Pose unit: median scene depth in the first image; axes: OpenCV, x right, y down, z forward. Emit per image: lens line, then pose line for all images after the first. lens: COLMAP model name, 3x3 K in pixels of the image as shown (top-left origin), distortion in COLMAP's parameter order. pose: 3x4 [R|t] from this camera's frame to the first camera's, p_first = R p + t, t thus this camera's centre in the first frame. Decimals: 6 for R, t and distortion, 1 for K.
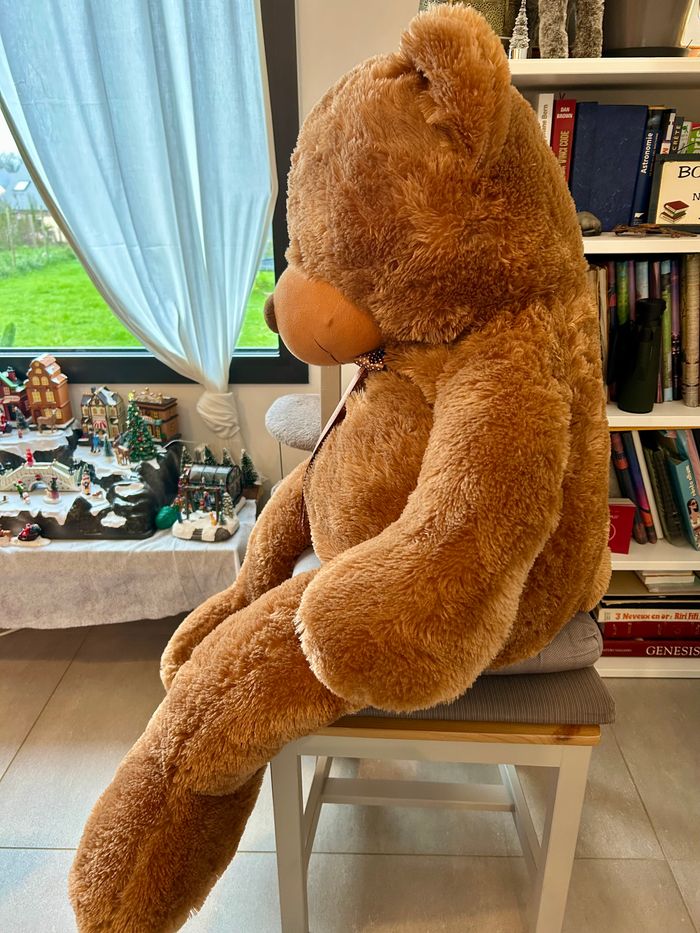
lens RADIAL K [[699.0, 0, 350.0], [0, 699.0, 466.5], [0, 0, 1]] dist [0.006454, -0.004327]
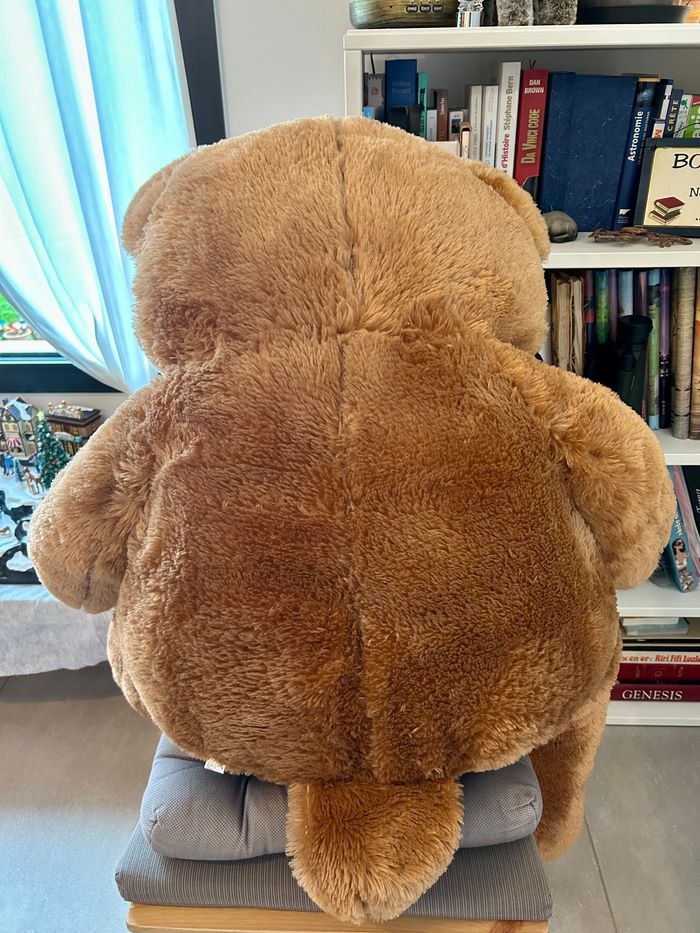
lens RADIAL K [[704.3, 0, 342.8], [0, 704.3, 467.9], [0, 0, 1]] dist [0.000353, 0.000141]
pose [[0.999917, -0.002714, -0.012623, 0.088991], [0.003854, 0.995825, 0.091205, -0.133279], [0.012323, -0.091246, 0.995752, 0.139319]]
